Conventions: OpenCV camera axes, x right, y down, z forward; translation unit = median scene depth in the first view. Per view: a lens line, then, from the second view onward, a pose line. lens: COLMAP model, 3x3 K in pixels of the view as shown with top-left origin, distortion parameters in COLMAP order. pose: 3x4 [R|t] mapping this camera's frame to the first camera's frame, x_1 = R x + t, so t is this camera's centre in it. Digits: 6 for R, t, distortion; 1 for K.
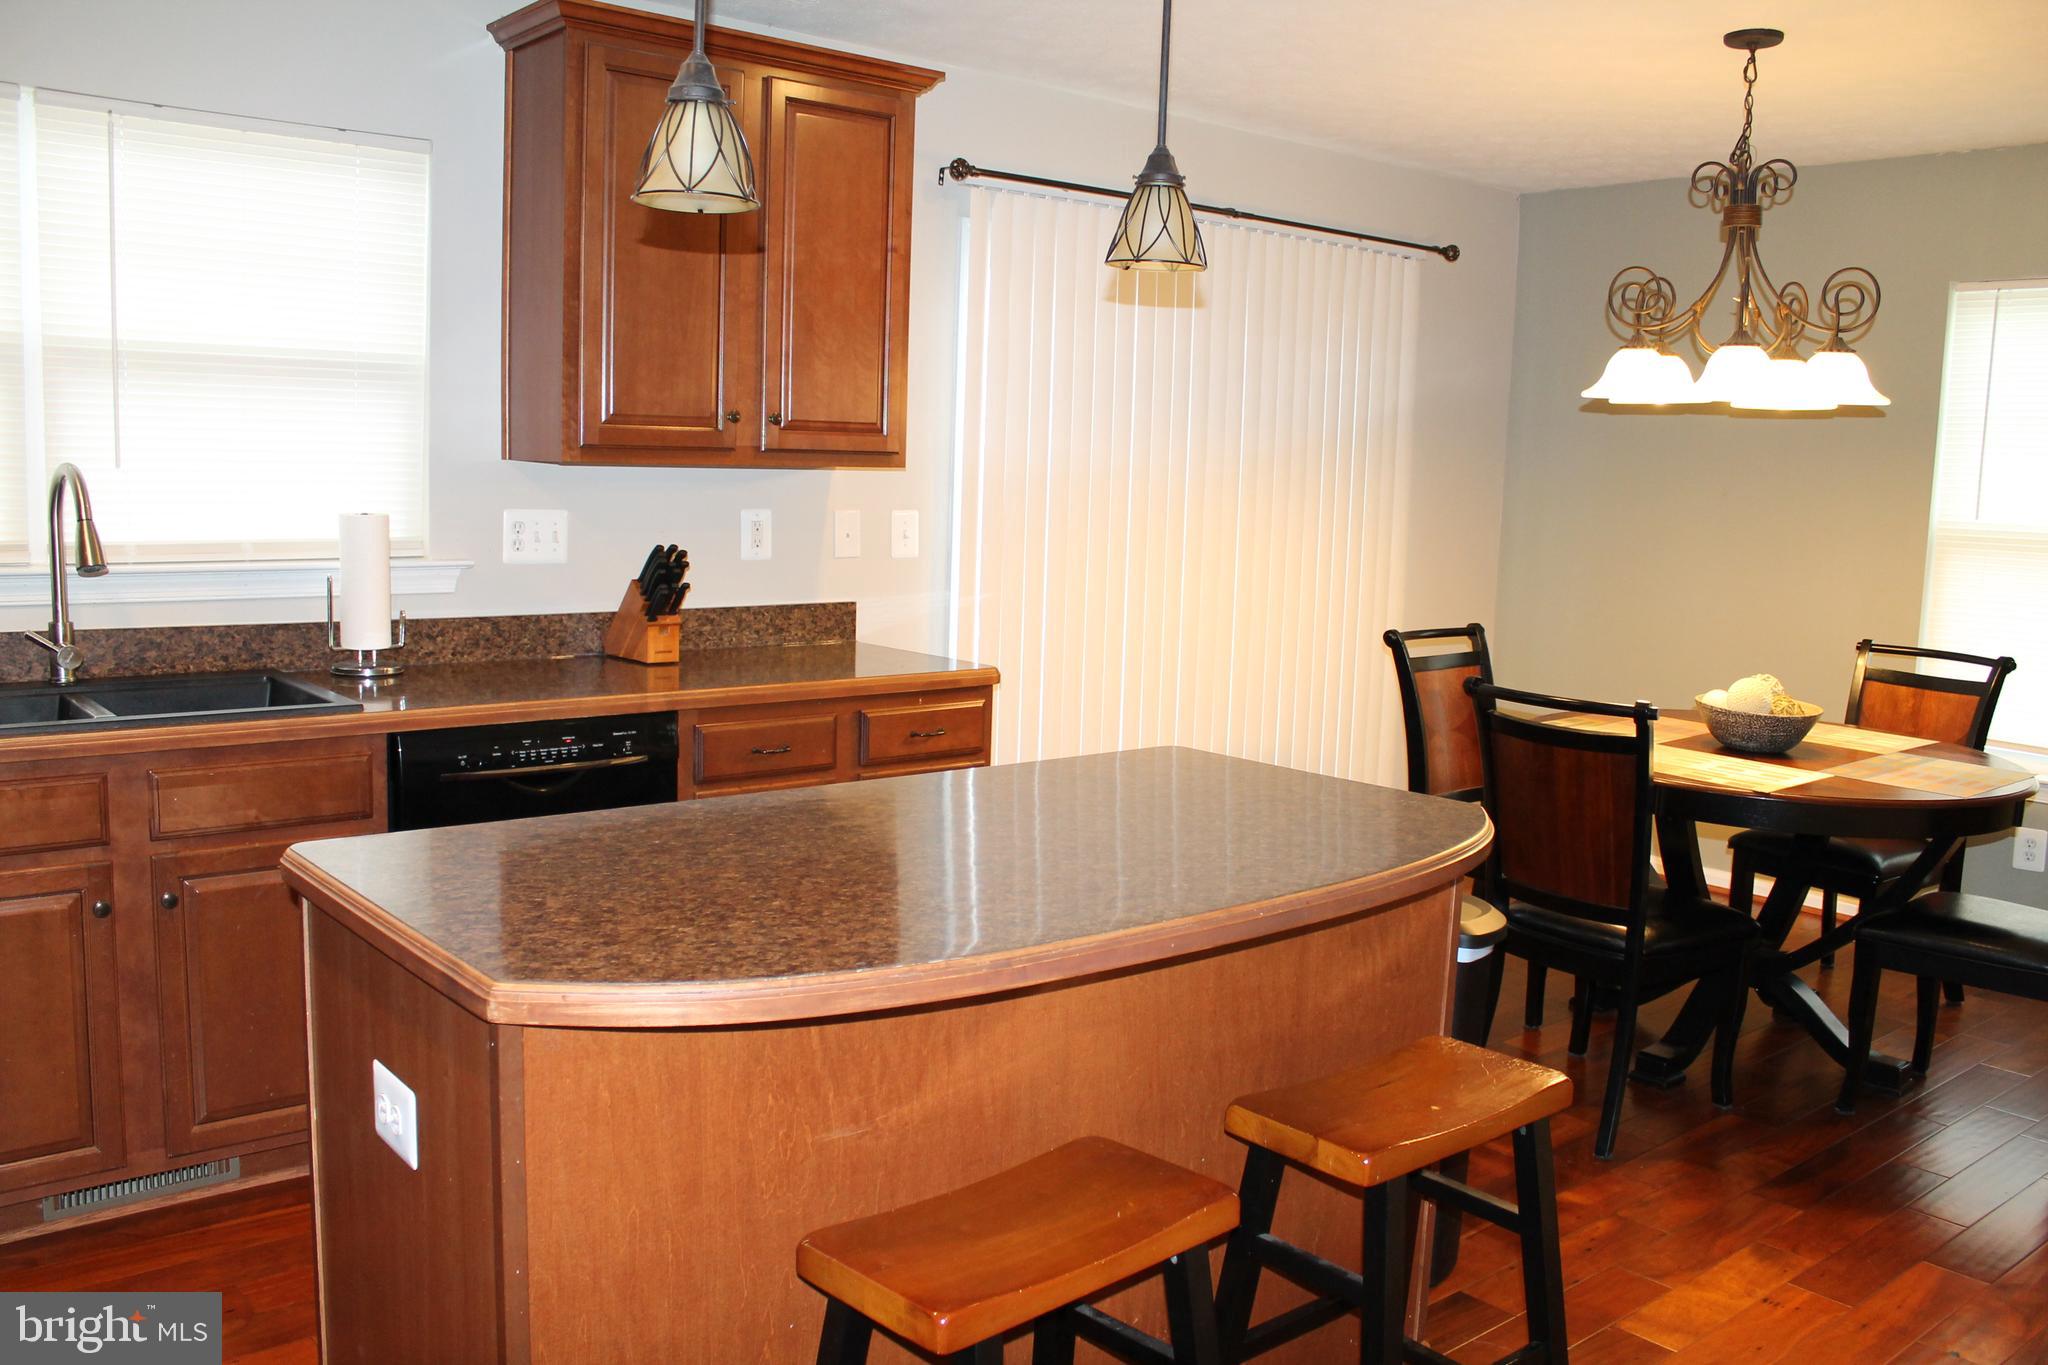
lens RADIAL K [[1711.9, 0, 1024.0], [0, 1711.9, 682.5], [0, 0, 1]] dist [-0.170354, 0.152995]
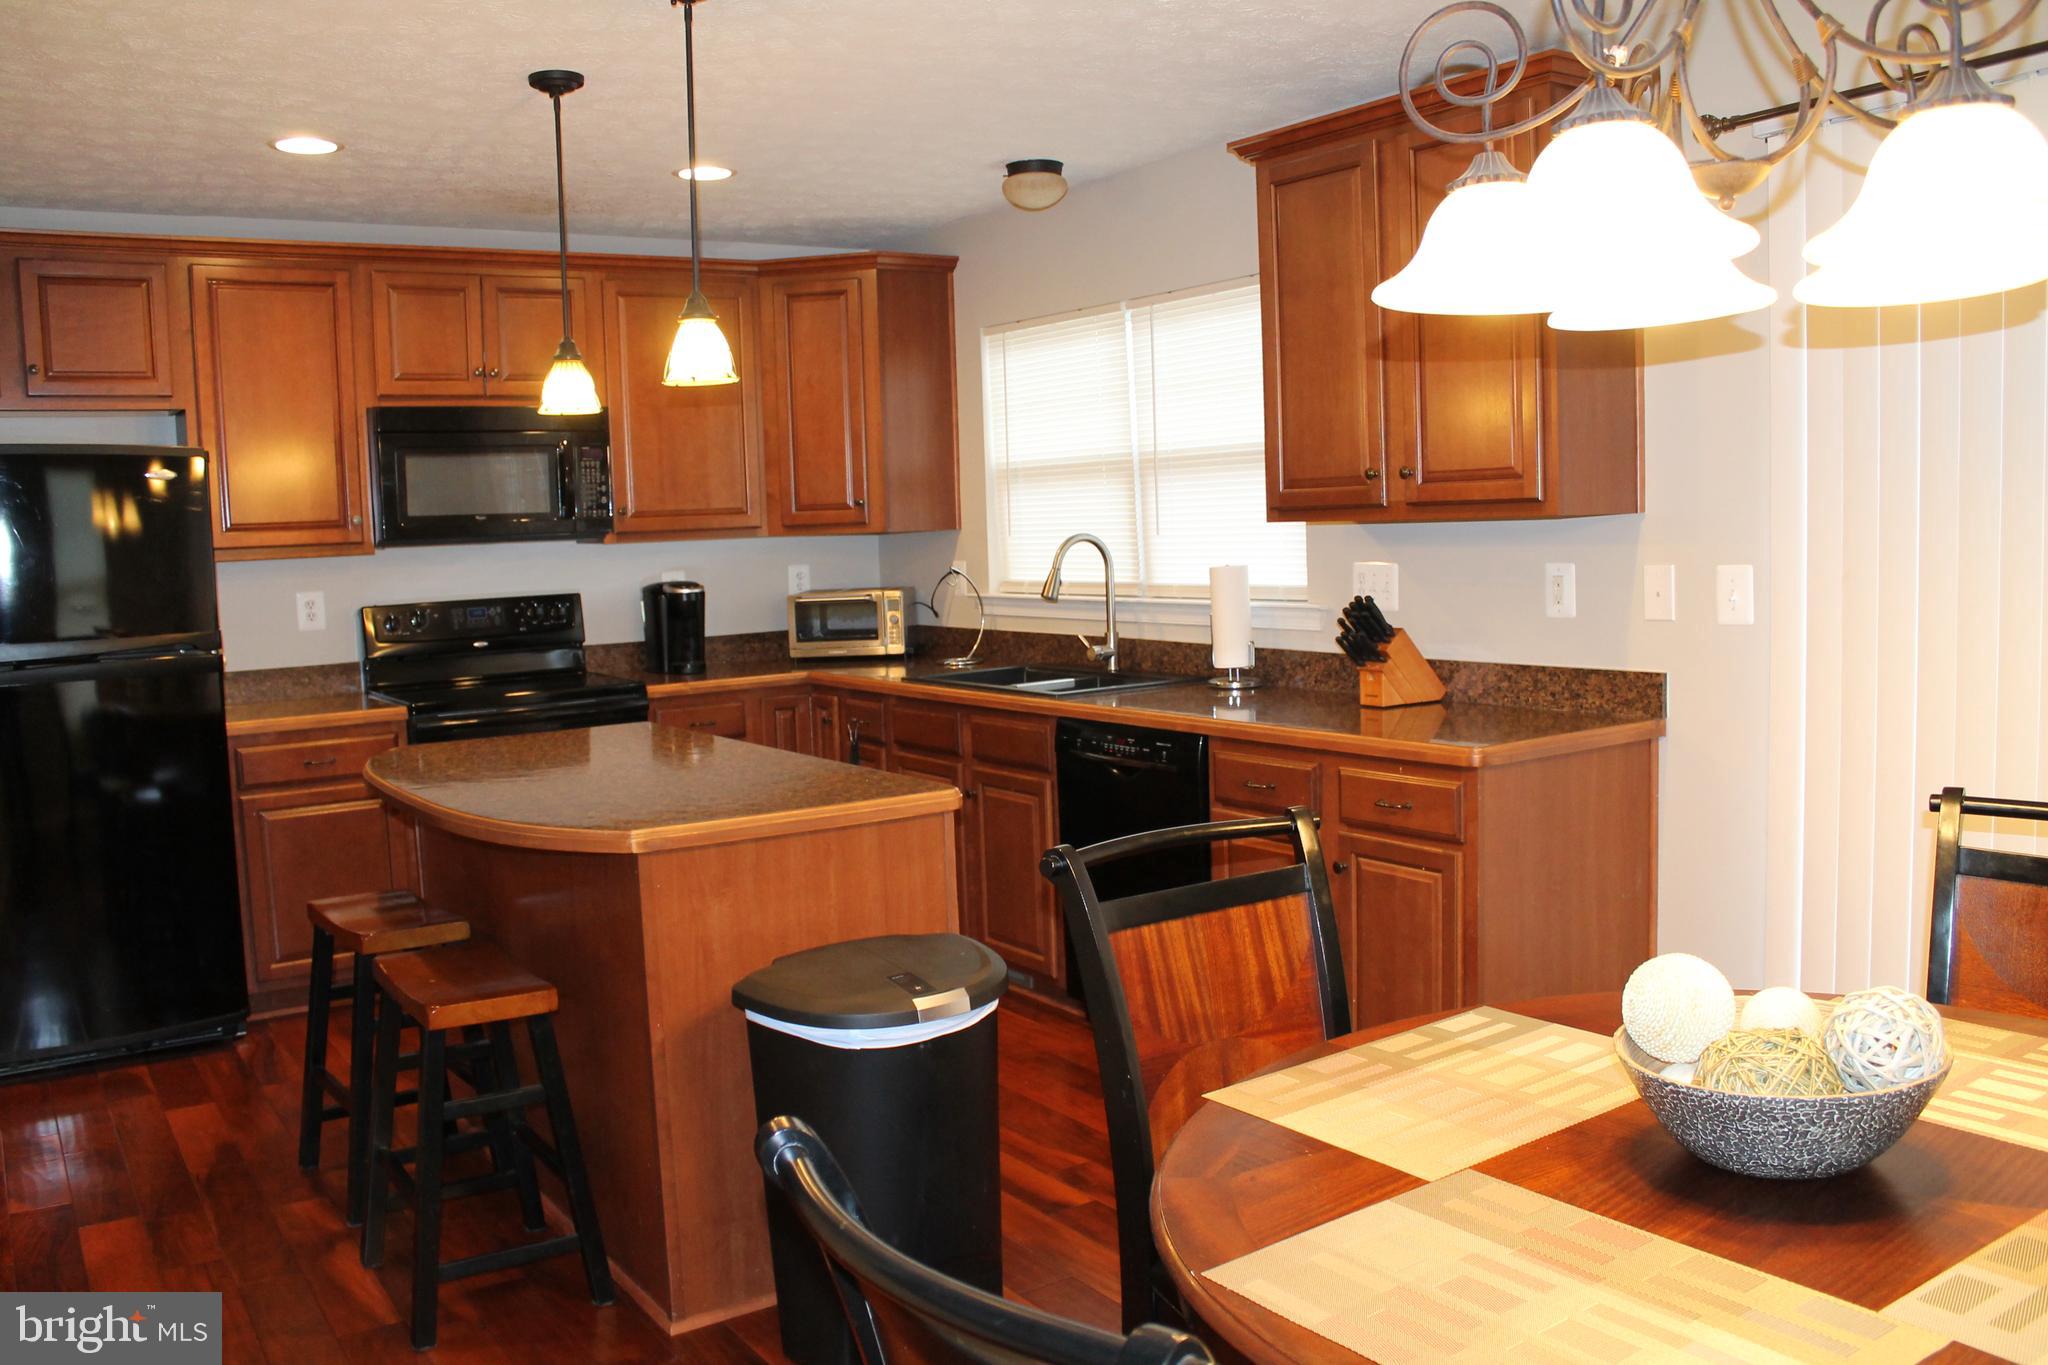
lens RADIAL K [[1711.9, 0, 1024.0], [0, 1711.9, 682.5], [0, 0, 1]] dist [-0.170354, 0.152995]
pose [[-0.112074, 0.063821, -0.991648, 0.980334], [-0.096896, 0.992478, 0.074826, -0.095630], [0.988964, 0.104473, -0.105047, 1.004108]]
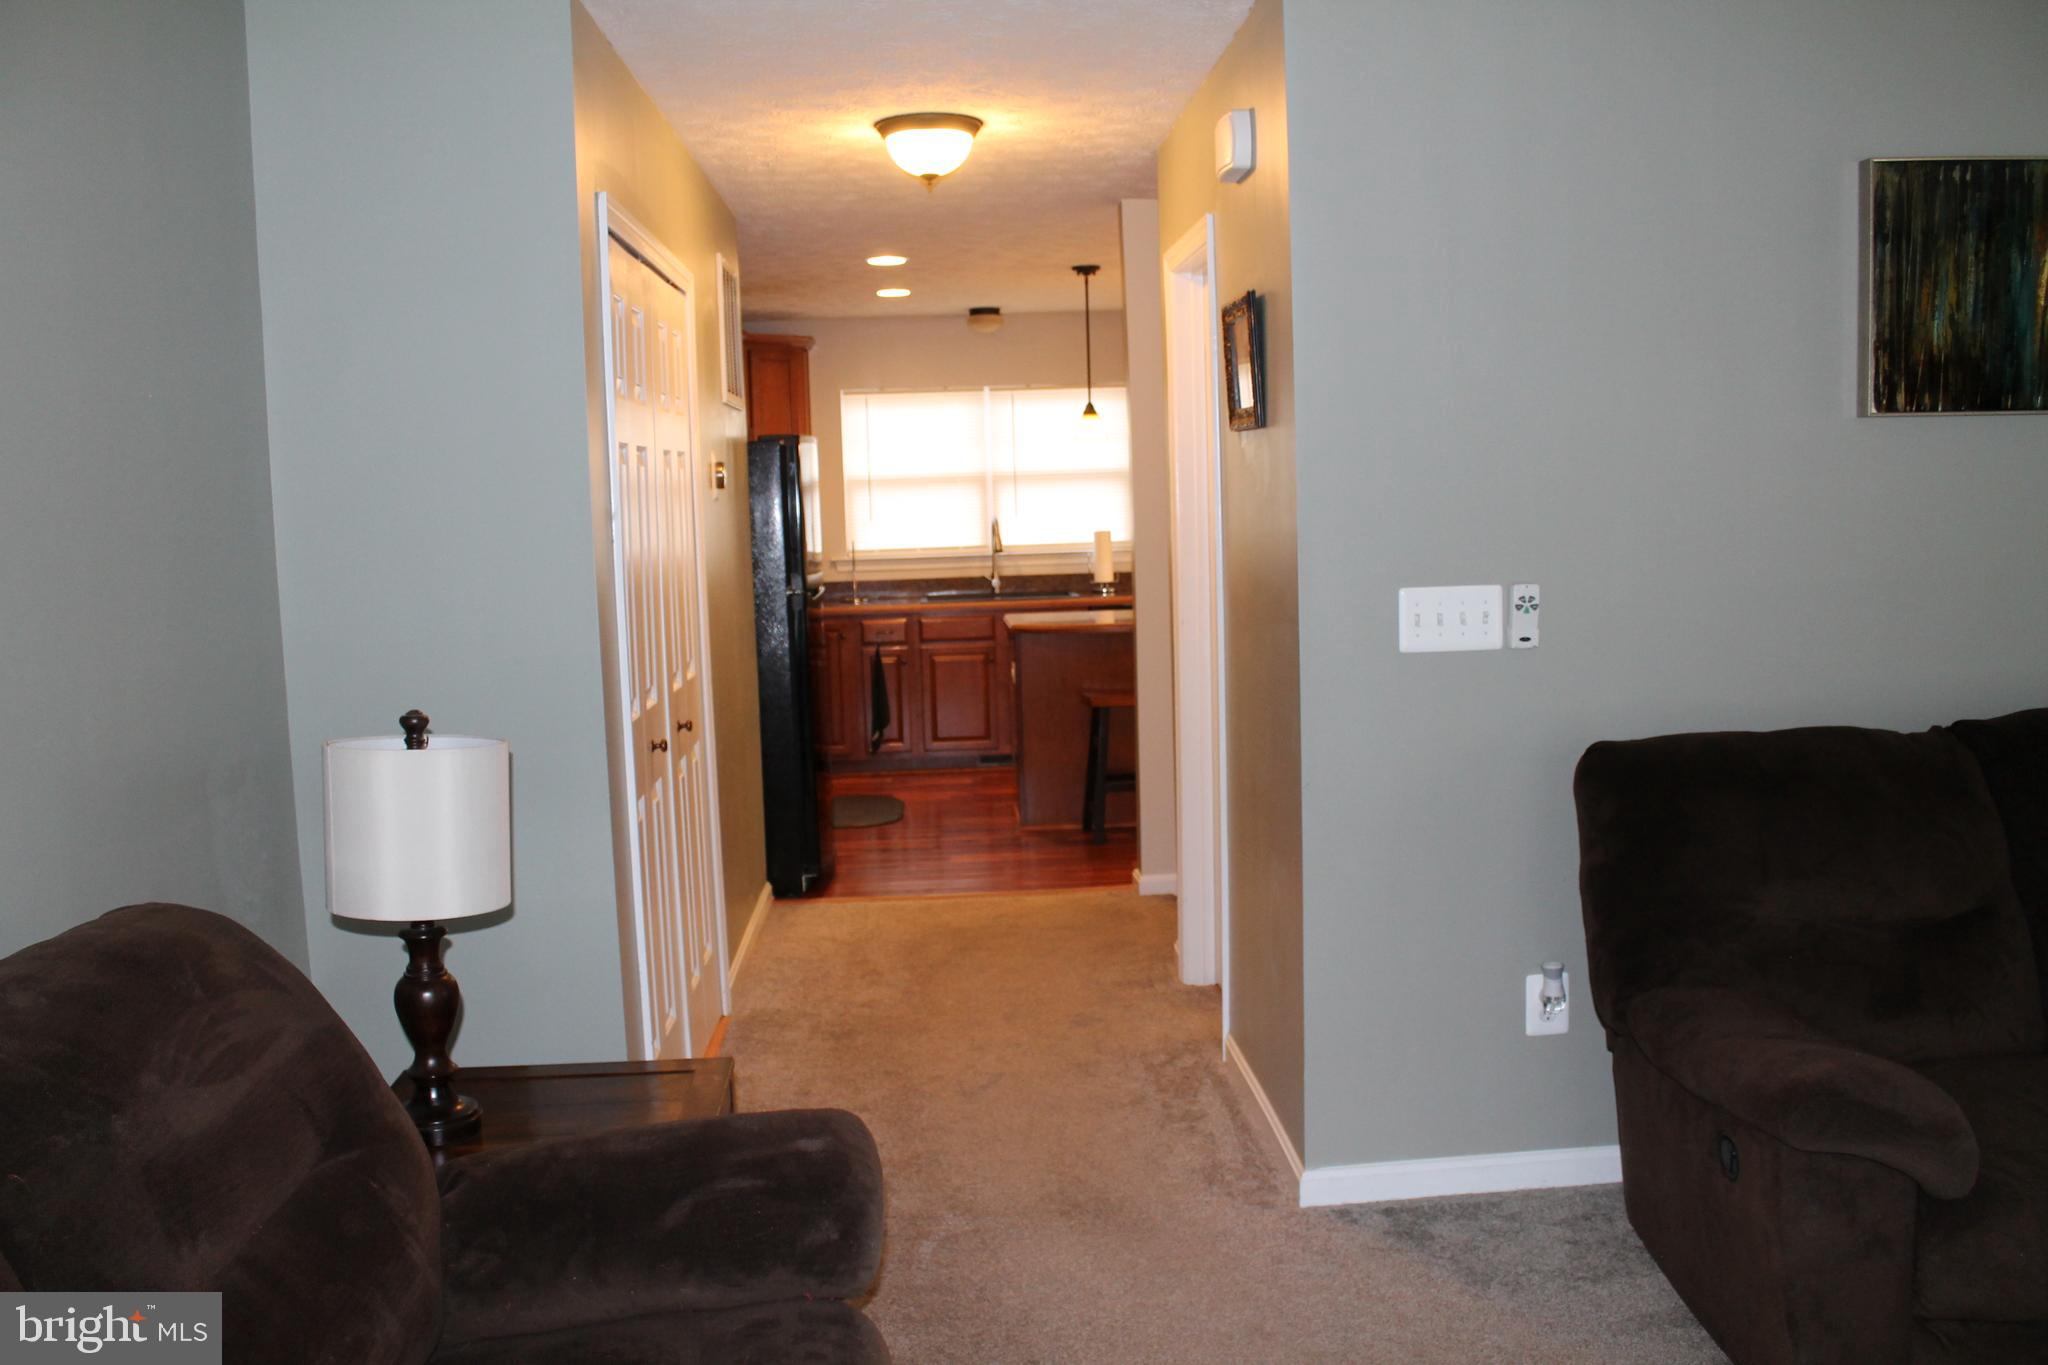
lens RADIAL K [[1725.0, 0, 1024.9], [0, 1725.0, 683.9], [0, 0, 1]] dist [-0.165800, 0.149069]
pose [[0.799547, 0.006439, -0.600569, 1.134752], [-0.020074, 0.999670, -0.016008, 0.184346], [0.600268, 0.024855, 0.799412, -1.227611]]
